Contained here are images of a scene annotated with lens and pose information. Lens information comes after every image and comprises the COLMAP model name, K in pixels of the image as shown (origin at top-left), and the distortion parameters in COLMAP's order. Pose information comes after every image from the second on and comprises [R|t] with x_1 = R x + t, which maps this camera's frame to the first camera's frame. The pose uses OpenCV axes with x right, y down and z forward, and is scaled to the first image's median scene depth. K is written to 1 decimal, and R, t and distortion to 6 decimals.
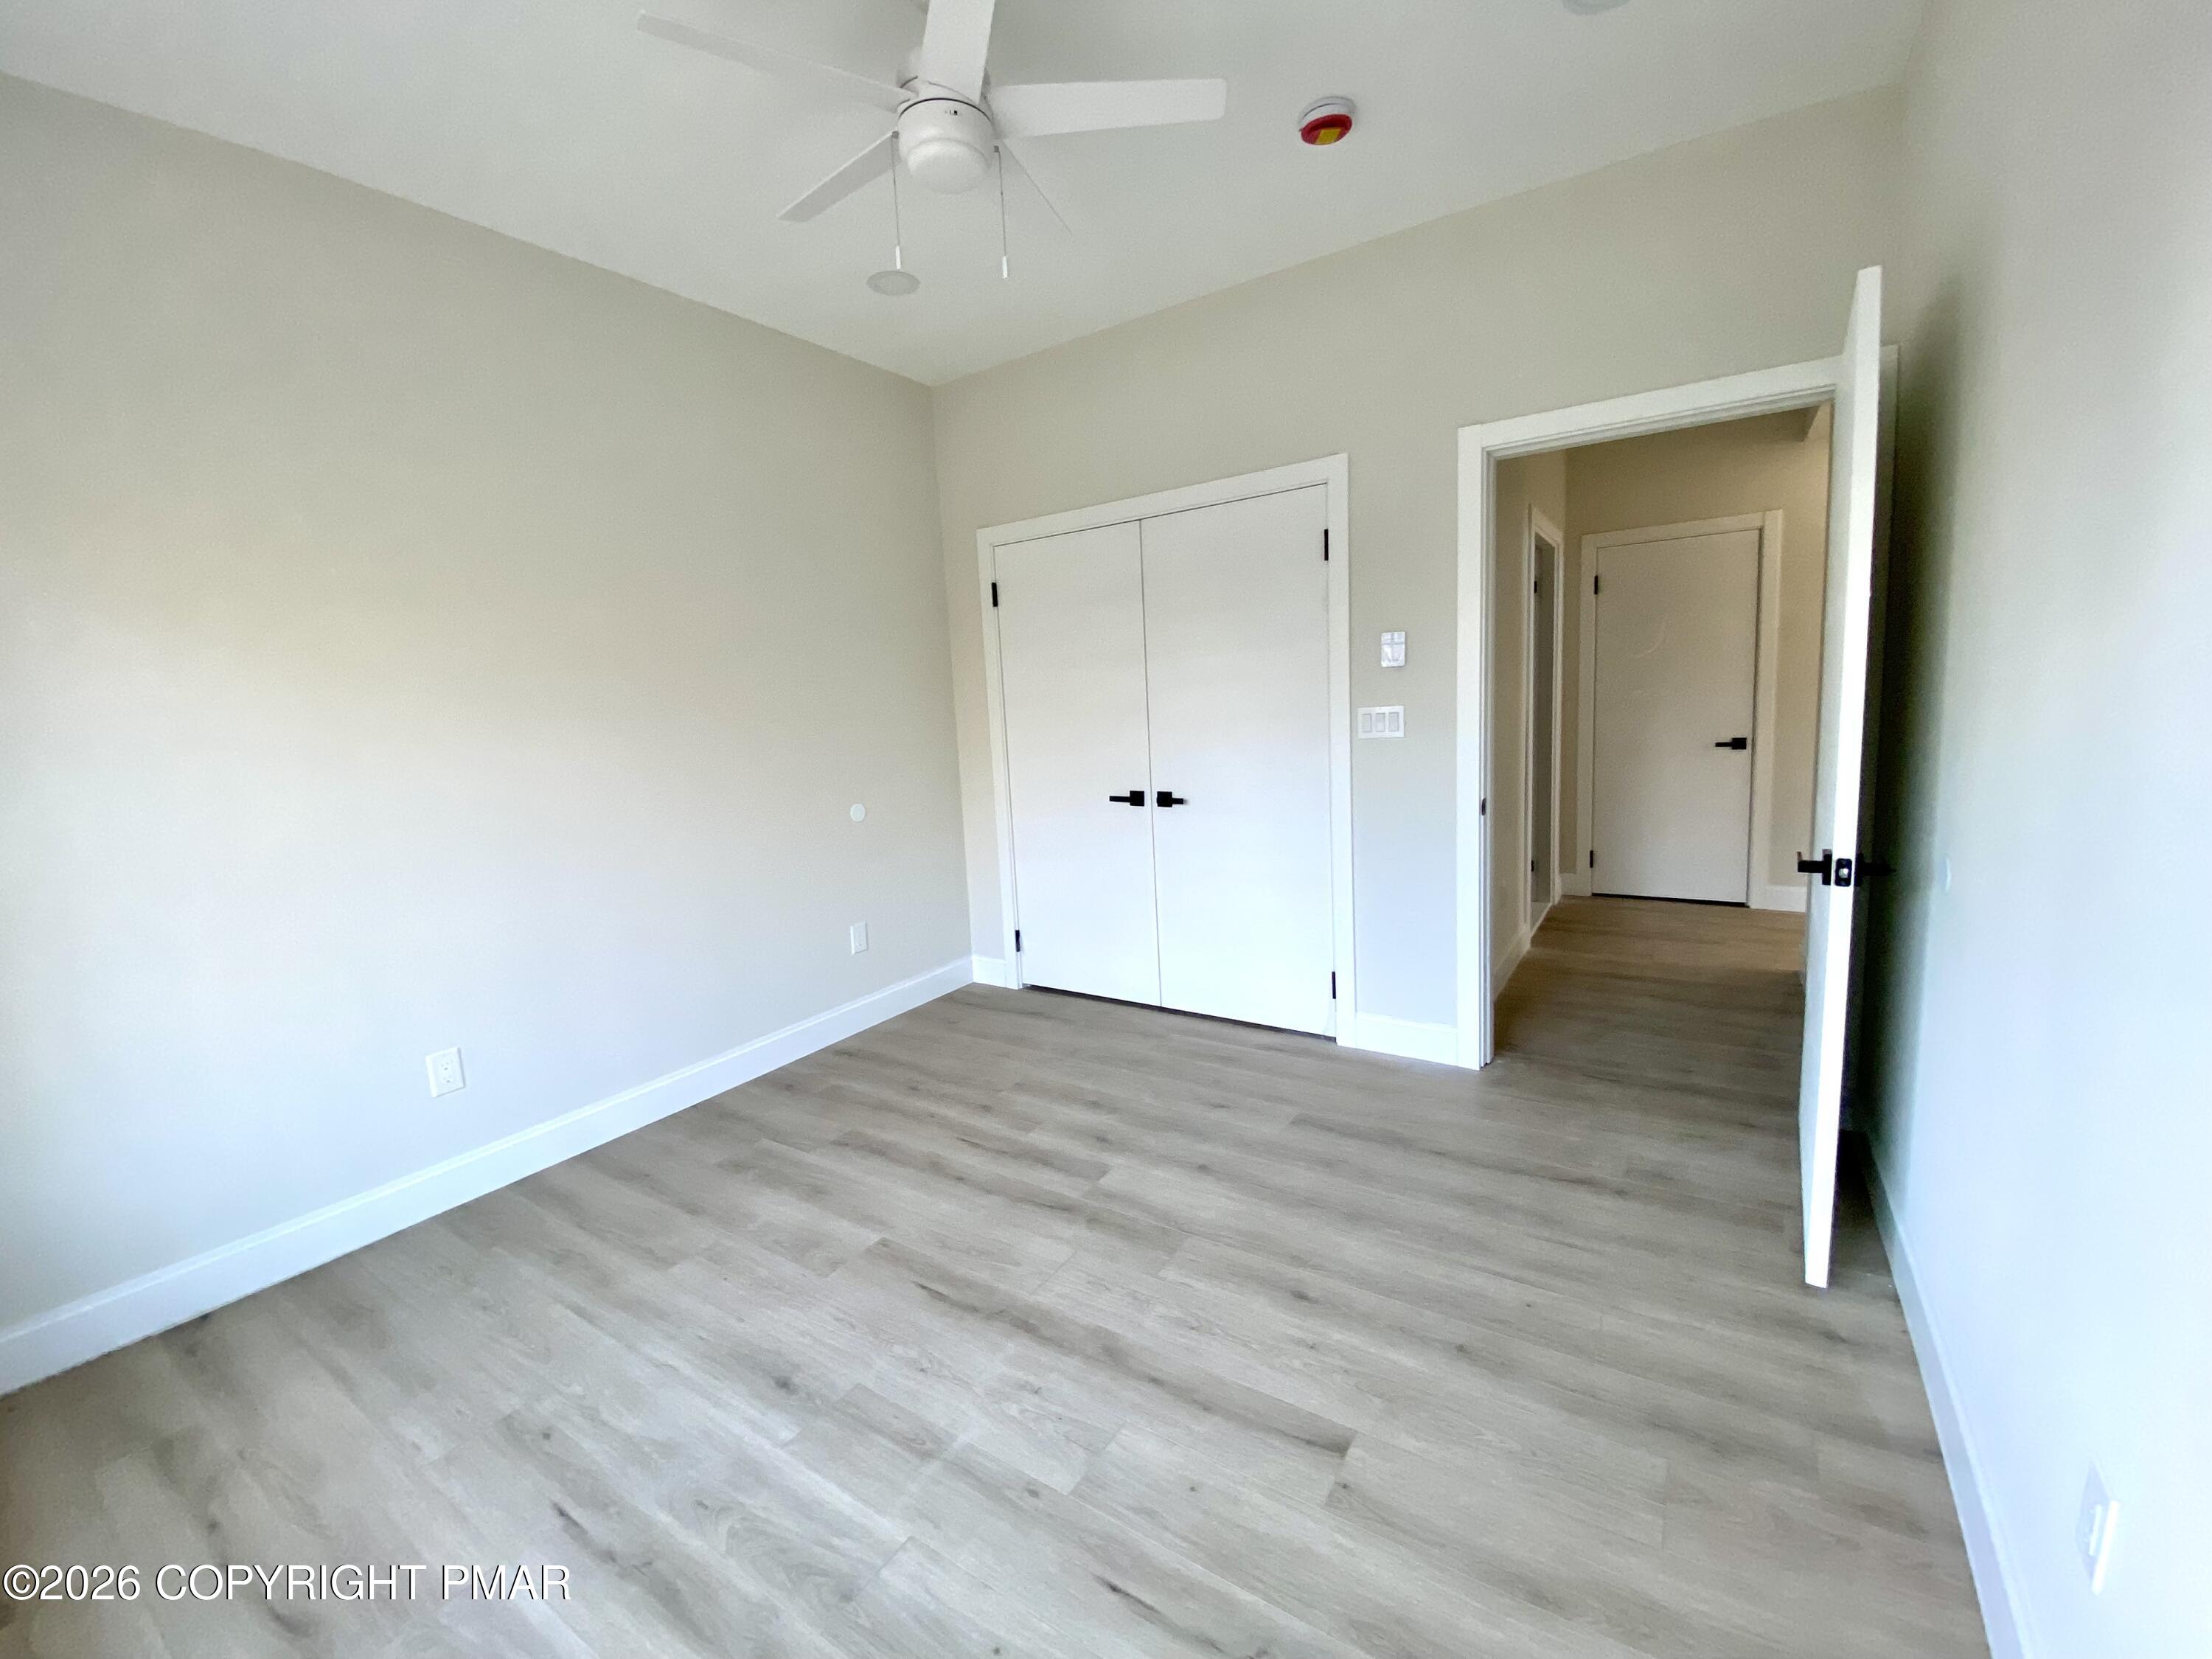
lens RADIAL K [[890.0, 0, 1099.5], [0, 890.0, 822.7], [0, 0, 1]] dist [0.021960, -0.021736]
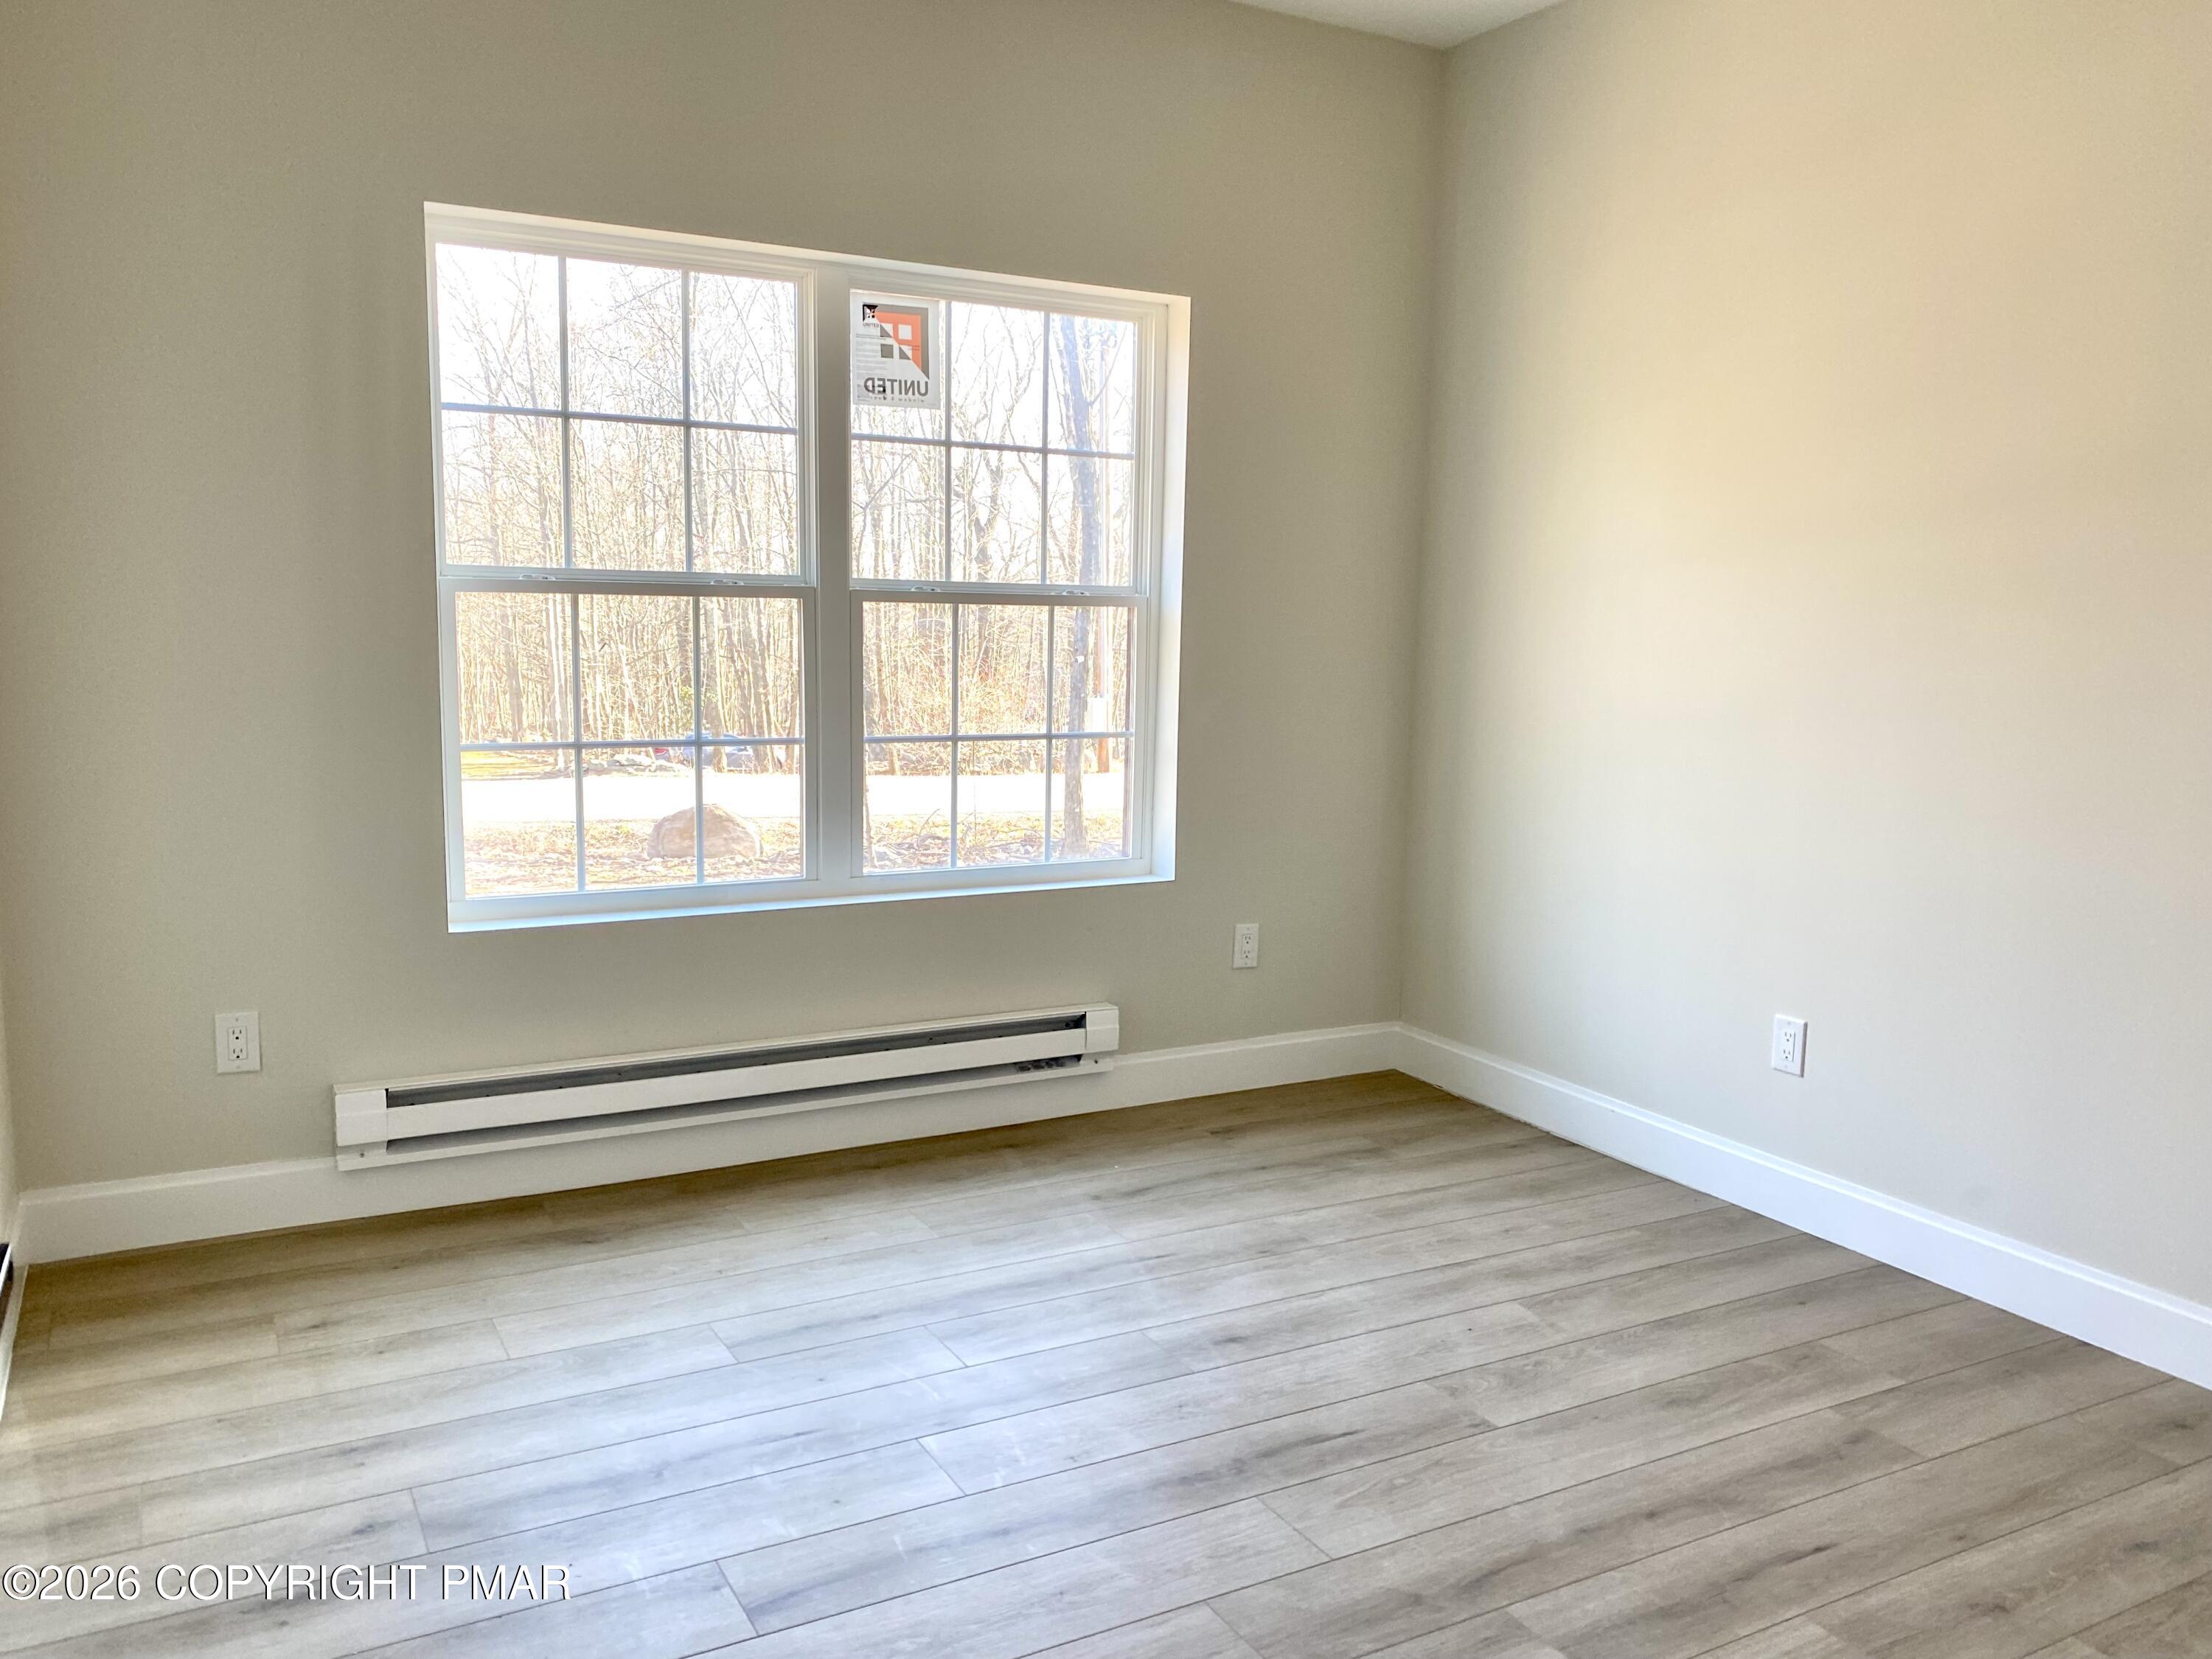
lens RADIAL K [[1688.9, 0, 1105.9], [0, 1688.9, 872.2], [0, 0, 1]] dist [0.010280, 0.010964]
pose [[-0.463258, 0.176940, -0.868381, 0.863445], [-0.113140, 0.960040, 0.255973, -0.187540], [0.878972, 0.216830, -0.424727, 1.195970]]
